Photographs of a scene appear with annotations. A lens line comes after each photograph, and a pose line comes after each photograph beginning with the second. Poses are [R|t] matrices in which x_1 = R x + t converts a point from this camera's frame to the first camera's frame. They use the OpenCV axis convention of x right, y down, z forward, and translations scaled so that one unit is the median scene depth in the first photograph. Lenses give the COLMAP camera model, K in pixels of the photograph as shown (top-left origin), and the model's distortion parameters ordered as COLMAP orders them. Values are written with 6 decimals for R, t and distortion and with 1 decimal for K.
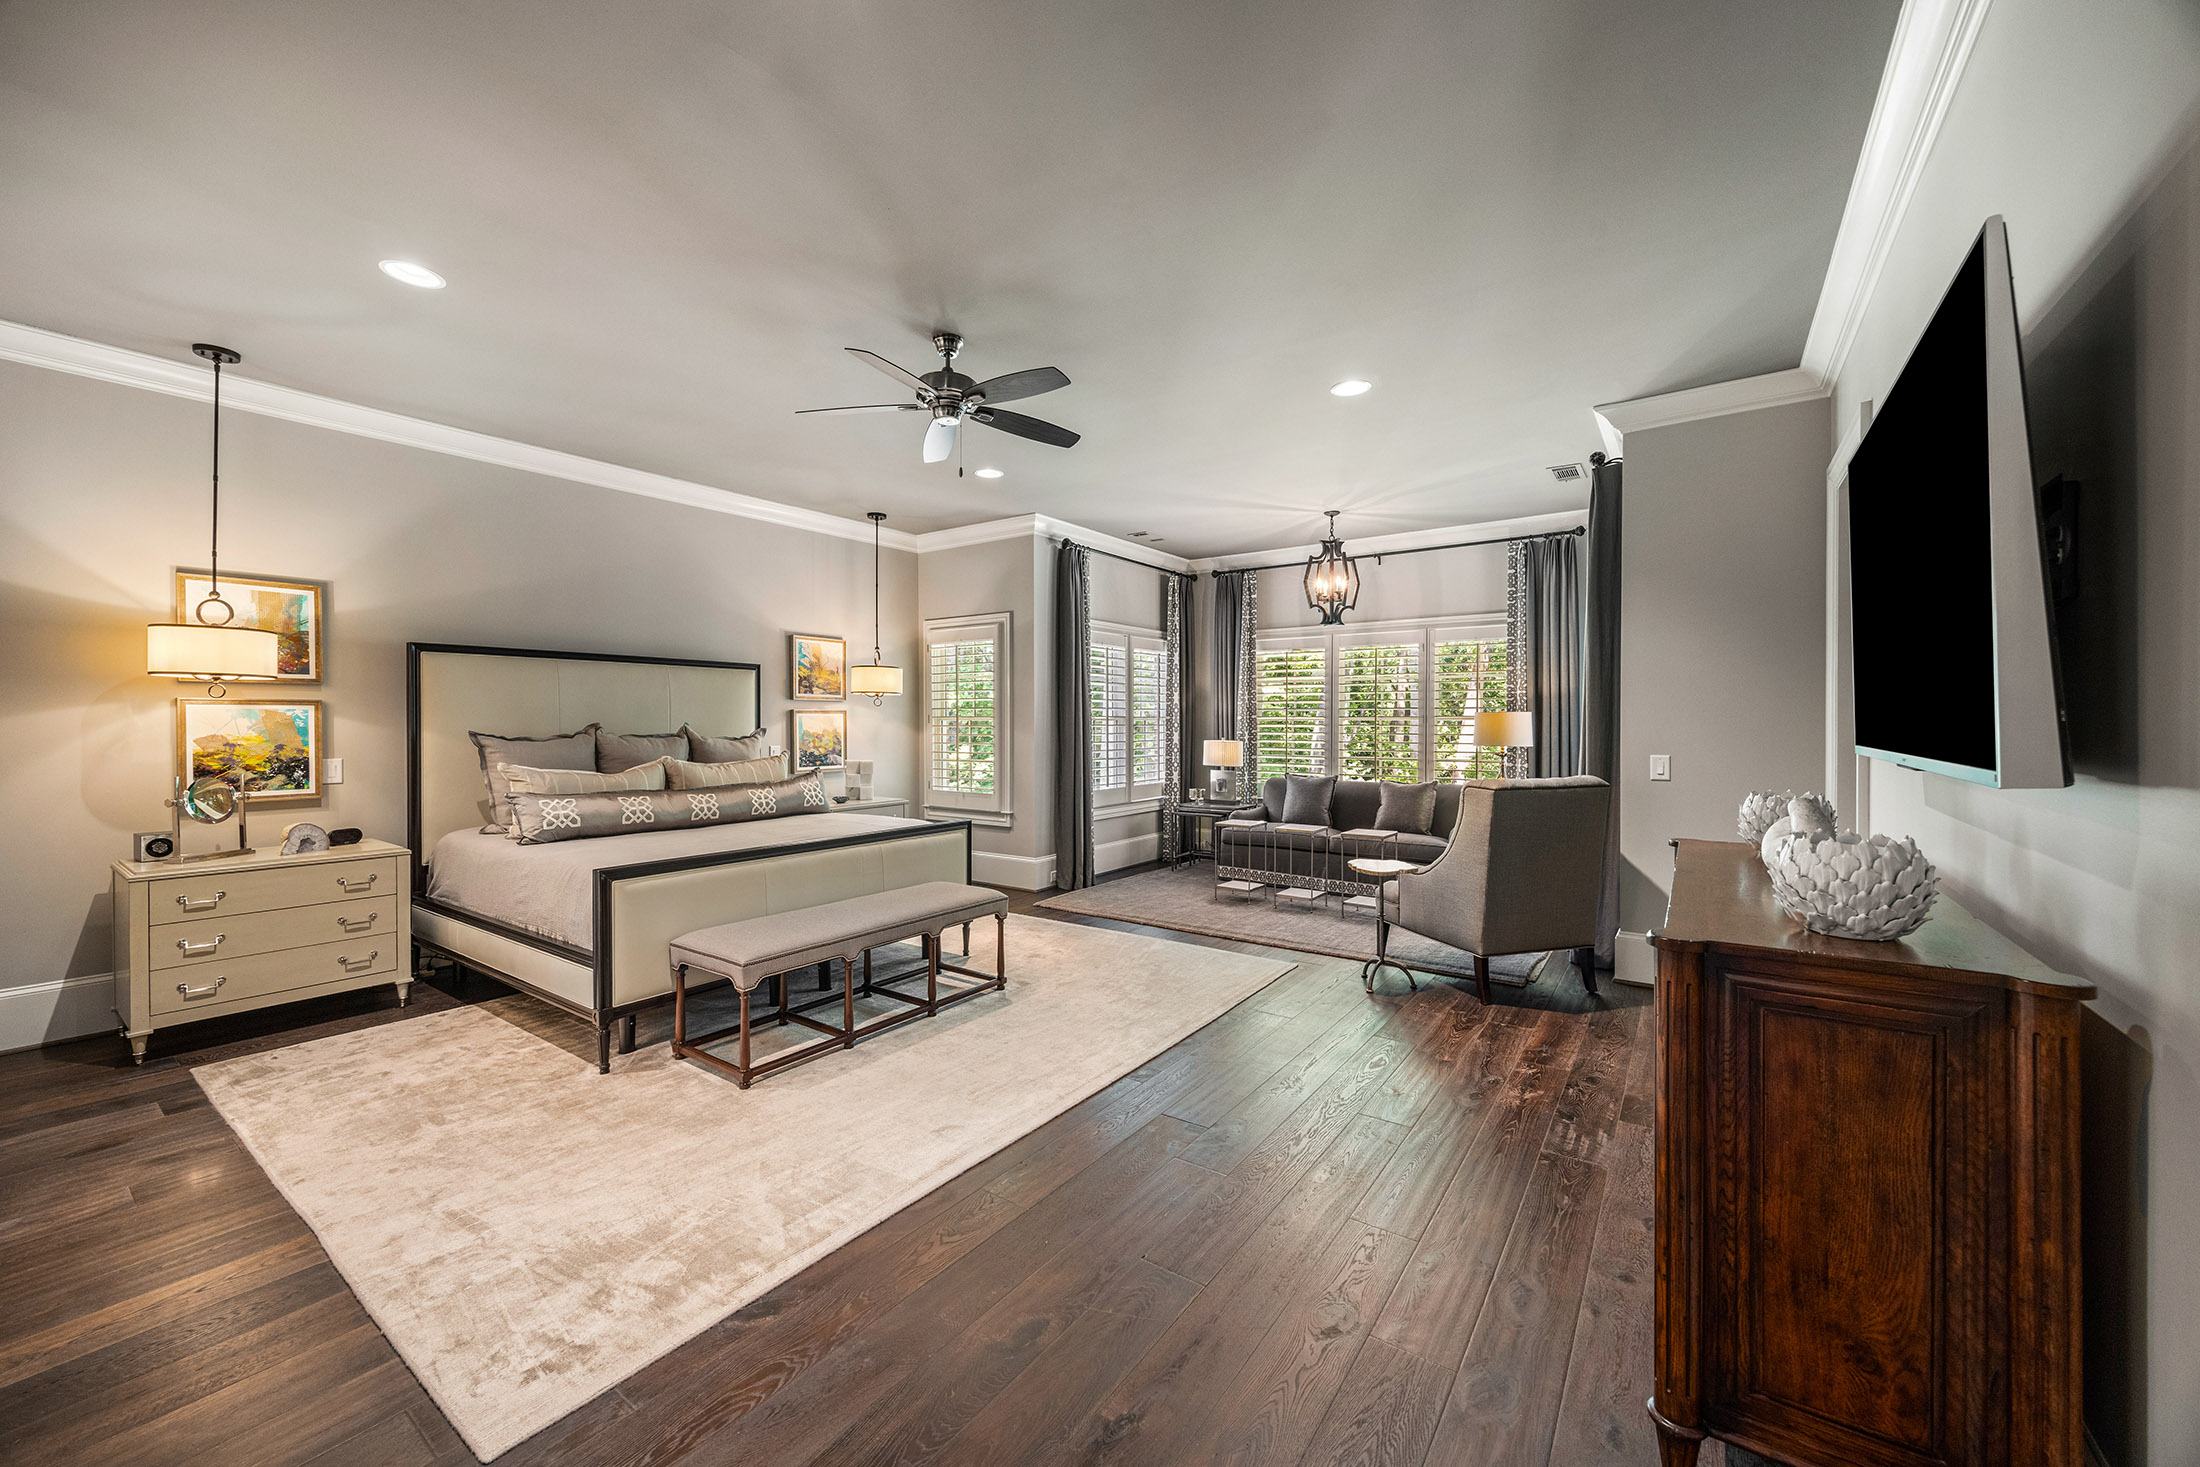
lens RADIAL K [[884.6, 0, 1119.9], [0, 884.6, 720.3], [0, 0, 1]] dist [0.004323, -0.000440]
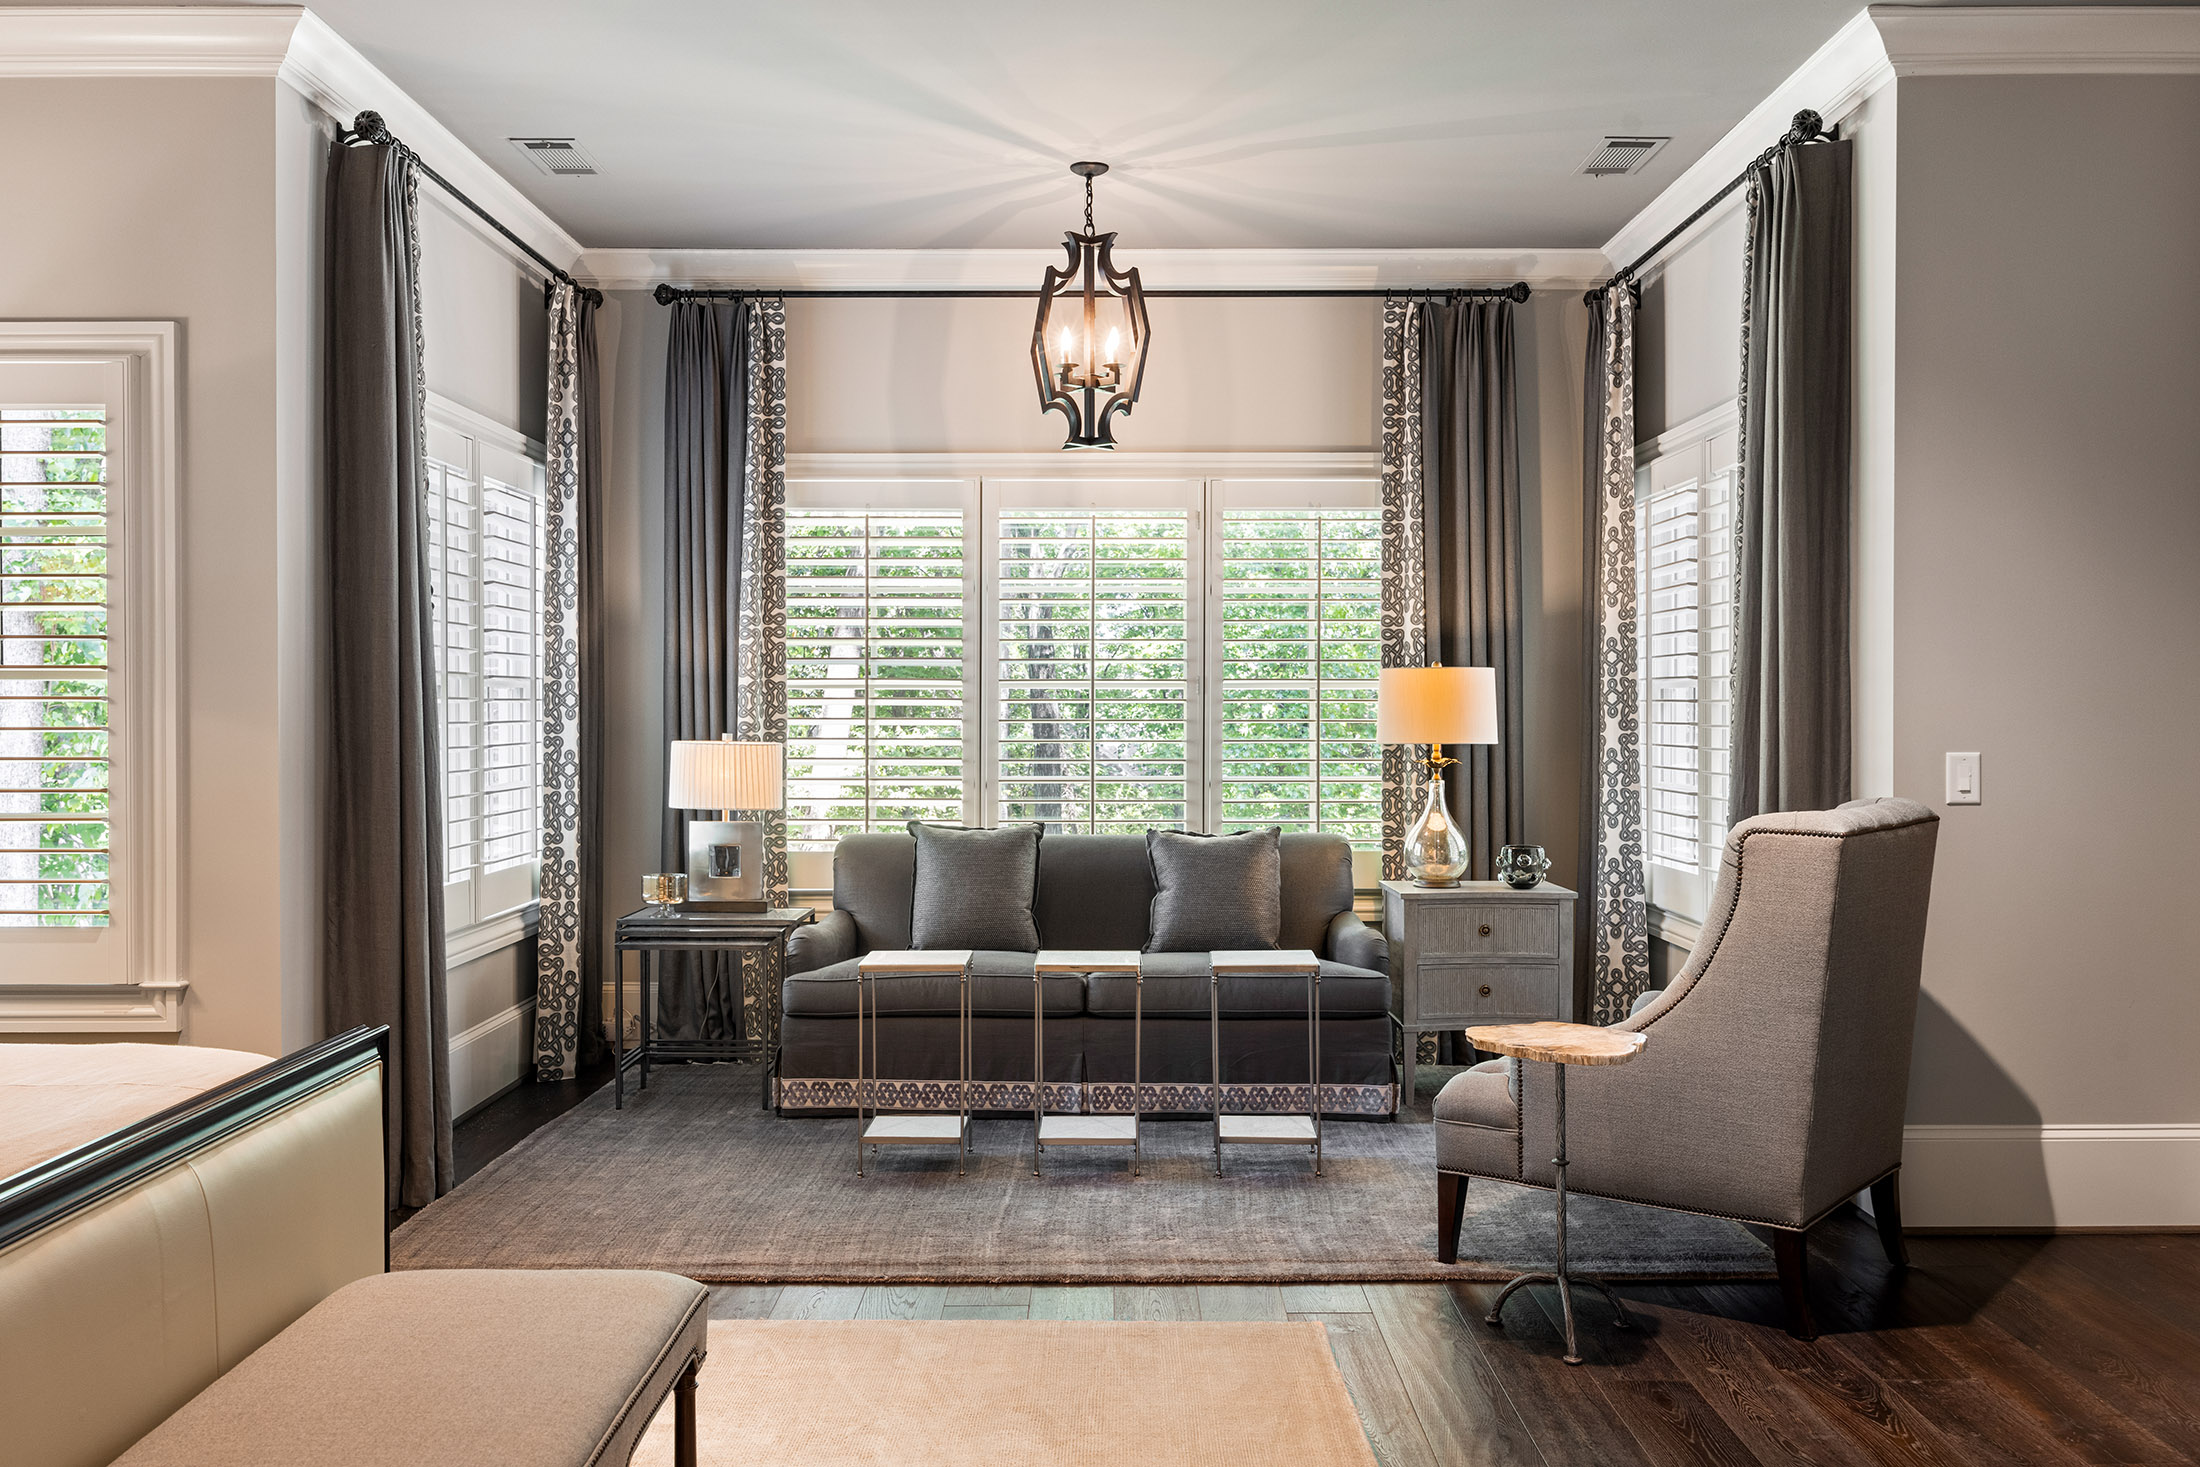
lens RADIAL K [[1855.0, 0, 1100.8], [0, 1855.0, 739.6], [0, 0, 1]] dist [0.001558, -0.016038]
pose [[0.808424, -0.010197, 0.588512, -0.249575], [0.000478, 0.999861, 0.016668, 0.010531], [-0.588600, -0.013193, 0.808317, 0.309560]]
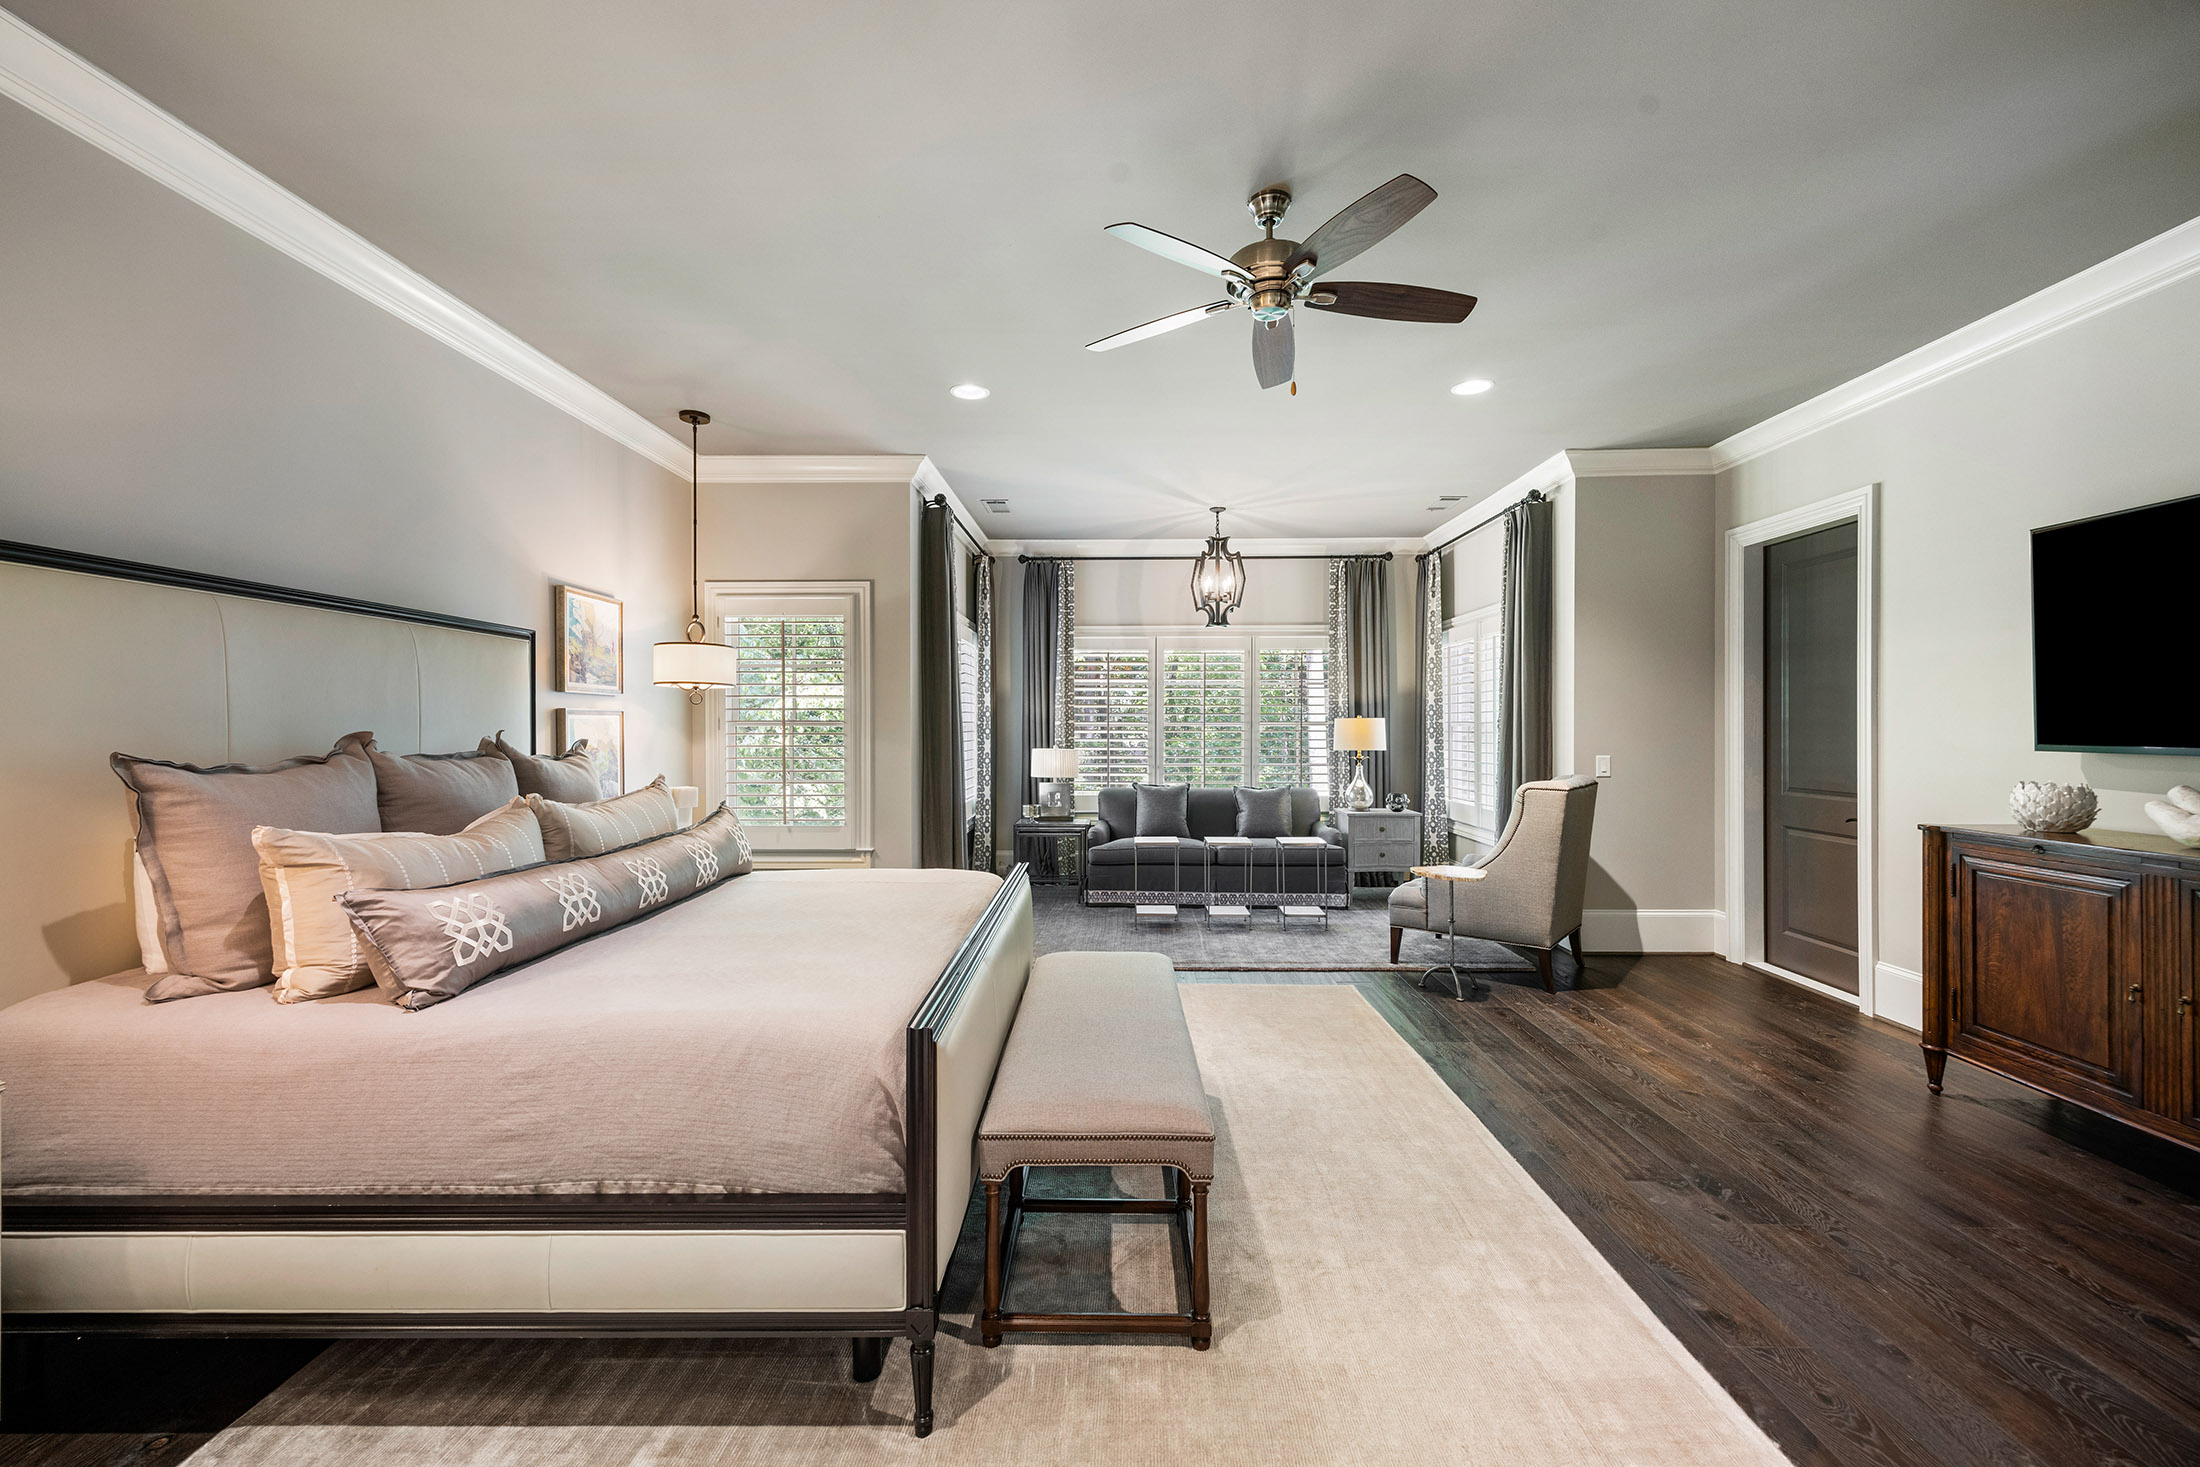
lens RADIAL K [[884.6, 0, 1083.9], [0, 884.6, 737.7], [0, 0, 1]] dist [0.004323, -0.000440]
pose [[0.820950, -0.008125, 0.570943, -0.420149], [0.001036, 0.999918, 0.012740, 0.000536], [-0.571000, -0.009867, 0.820891, 0.290821]]
